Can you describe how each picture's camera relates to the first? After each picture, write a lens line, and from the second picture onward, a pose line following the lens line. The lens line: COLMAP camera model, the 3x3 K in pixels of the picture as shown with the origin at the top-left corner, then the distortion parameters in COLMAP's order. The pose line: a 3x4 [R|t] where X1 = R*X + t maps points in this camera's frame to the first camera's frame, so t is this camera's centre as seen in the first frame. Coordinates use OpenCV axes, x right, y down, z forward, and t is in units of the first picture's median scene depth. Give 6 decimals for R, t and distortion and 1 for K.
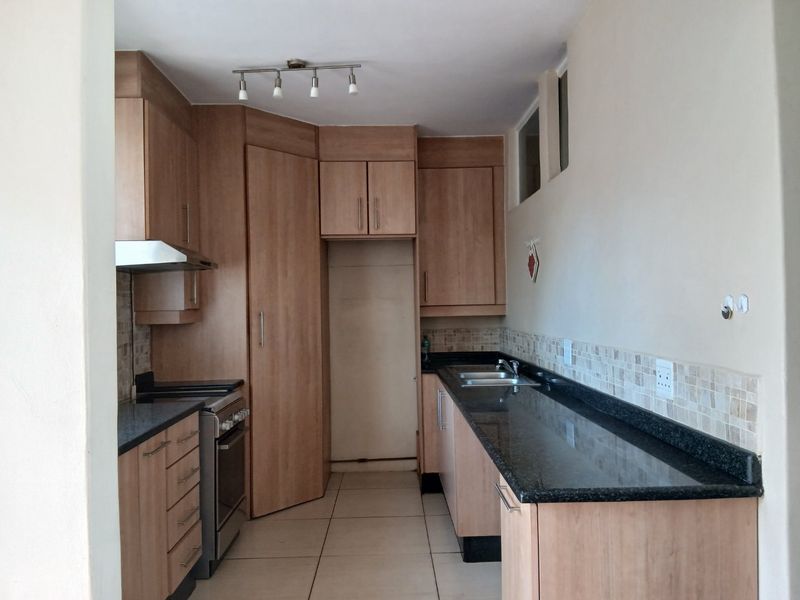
lens RADIAL K [[607.9, 0, 407.0], [0, 607.9, 296.7], [0, 0, 1]] dist [0.060625, -0.089977]
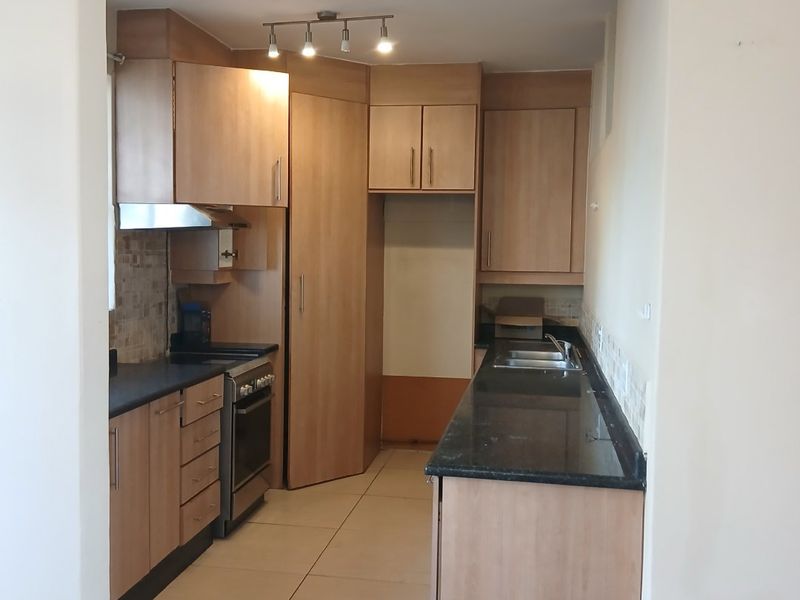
lens RADIAL K [[803.8, 0, 400.5], [0, 803.8, 293.8], [0, 0, 1]] dist [0.066774, 0.000000]
pose [[0.979390, 0.045677, -0.196744, 0.177437], [-0.030560, 0.996390, 0.079199, -0.052502], [0.199651, -0.071554, 0.977251, -0.200390]]
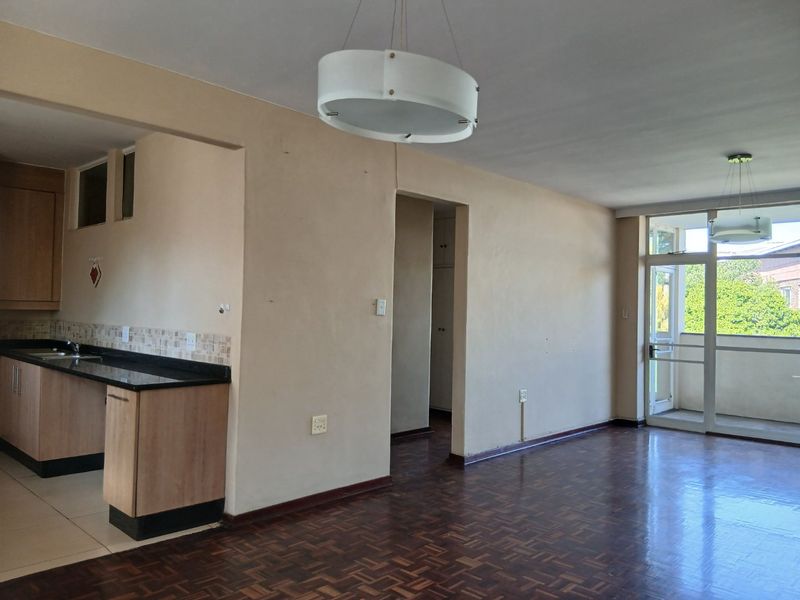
lens RADIAL K [[605.2, 0, 395.2], [0, 605.2, 300.4], [0, 0, 1]] dist [-0.024569, -0.006616]
pose [[0.708766, 0.049494, 0.703705, -0.301782], [-0.049497, 0.998566, -0.020380, 0.000502], [-0.703705, -0.020387, 0.710200, -0.527844]]
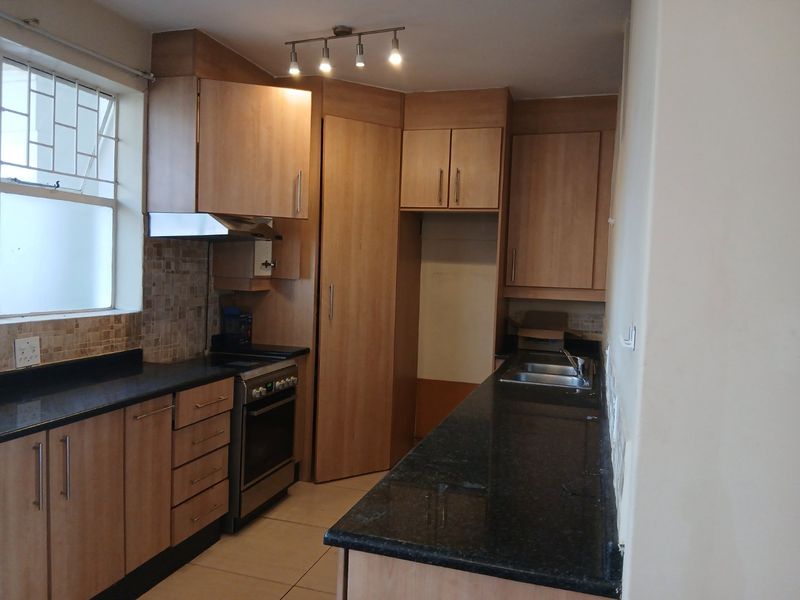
lens RADIAL K [[607.9, 0, 406.7], [0, 607.9, 297.6], [0, 0, 1]] dist [0.060625, -0.089977]
pose [[0.944576, 0.069929, -0.320758, 0.231012], [-0.049159, 0.996163, 0.072411, -0.034958], [0.324591, -0.052630, 0.944389, 0.095137]]
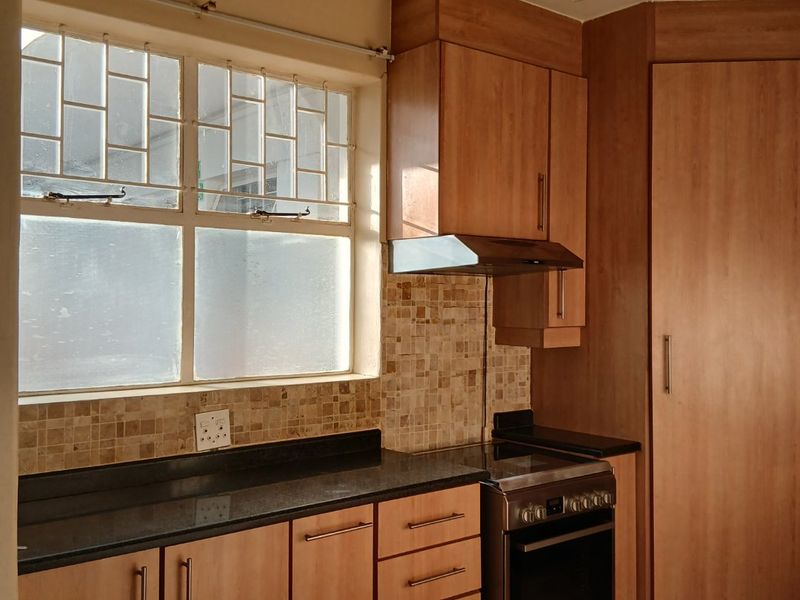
lens RADIAL K [[806.2, 0, 380.2], [0, 806.2, 296.9], [0, 0, 1]] dist [0.048056, 0.000000]
pose [[0.591760, 0.021463, -0.805828, 0.263461], [-0.004069, 0.999712, 0.023639, -0.035604], [0.806104, -0.010709, 0.591677, 0.321430]]
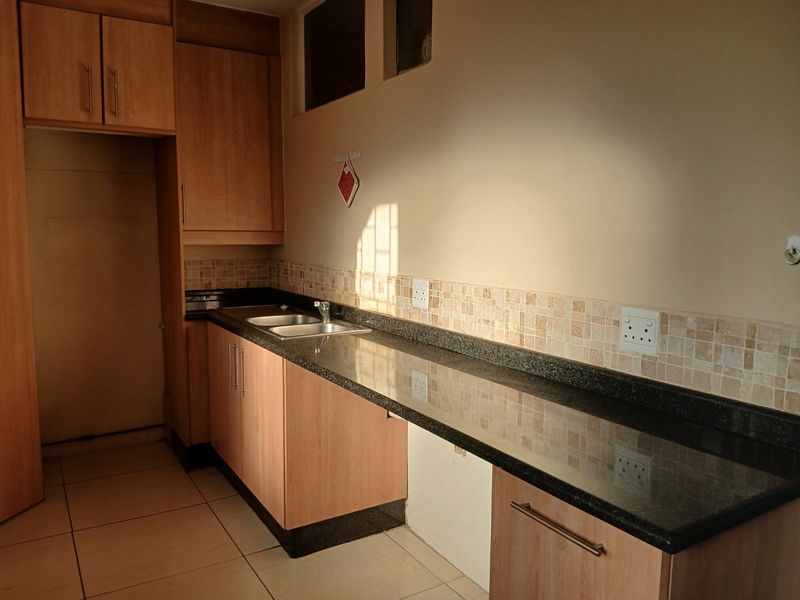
lens RADIAL K [[607.9, 0, 415.0], [0, 607.9, 299.3], [0, 0, 1]] dist [0.060625, -0.089977]
pose [[0.856590, -0.032642, 0.514964, -0.153525], [-0.032398, 0.992626, 0.116810, 0.001637], [-0.514980, -0.116742, 0.849216, 0.253813]]
